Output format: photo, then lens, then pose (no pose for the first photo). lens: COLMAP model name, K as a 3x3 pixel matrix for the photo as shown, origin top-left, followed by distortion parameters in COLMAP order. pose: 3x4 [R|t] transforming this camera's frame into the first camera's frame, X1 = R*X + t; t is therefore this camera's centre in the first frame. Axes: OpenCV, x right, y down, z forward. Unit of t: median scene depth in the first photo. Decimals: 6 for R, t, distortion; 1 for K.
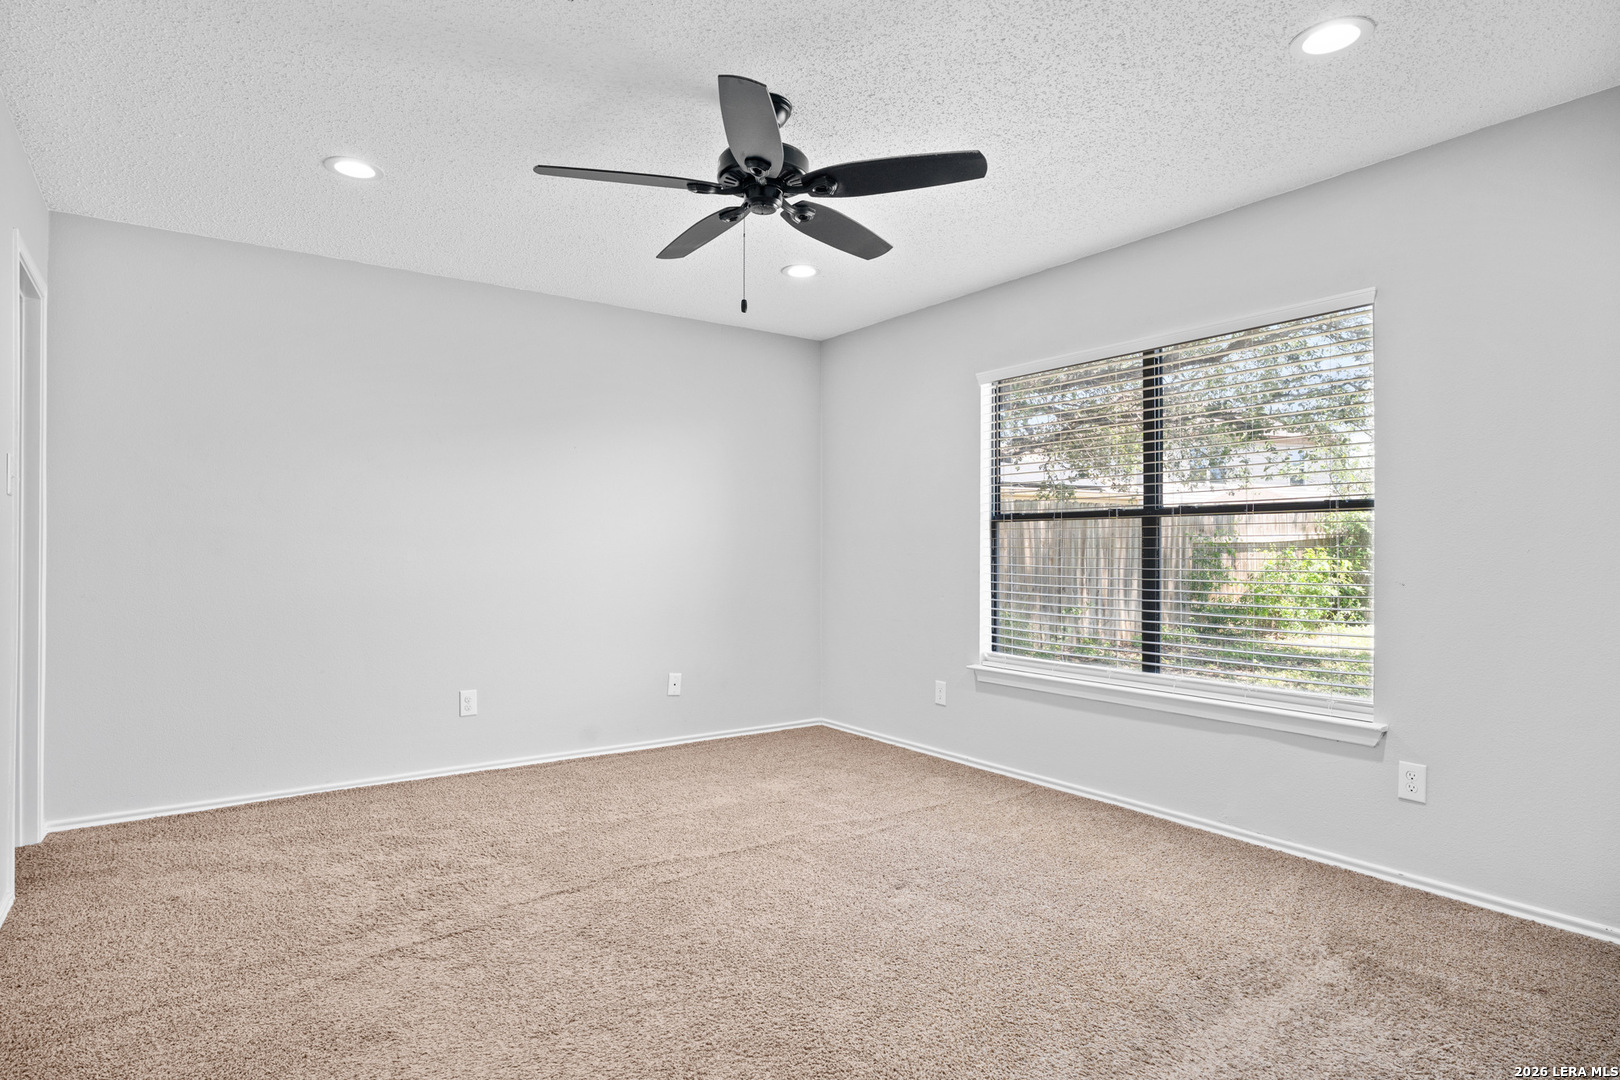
lens RADIAL K [[904.3, 0, 810.0], [0, 904.3, 540.0], [0, 0, 1]] dist [0.001388, 0.000495]
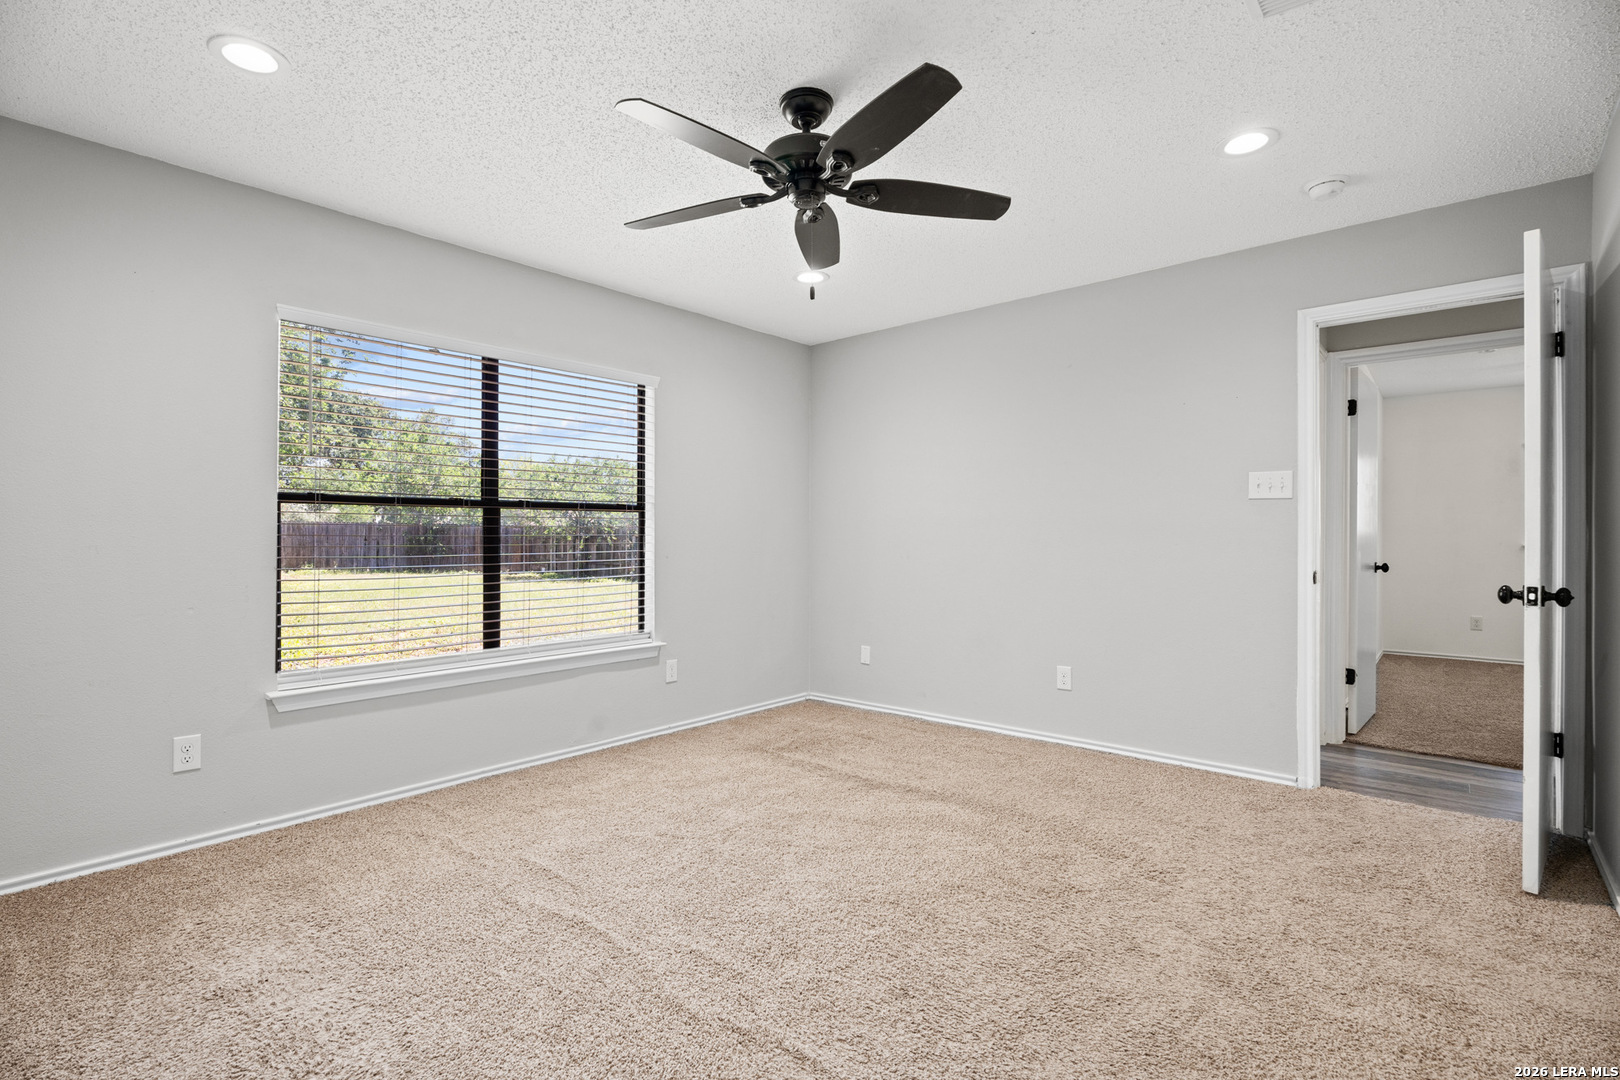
lens RADIAL K [[765.2, 0, 810.0], [0, 765.2, 540.0], [0, 0, 1]] dist [-0.000088, -0.000055]
pose [[-0.238880, -0.010164, 0.970996, -0.634150], [-0.012865, 0.999891, 0.007301, 0.001983], [-0.970964, -0.010748, -0.238985, 0.853633]]
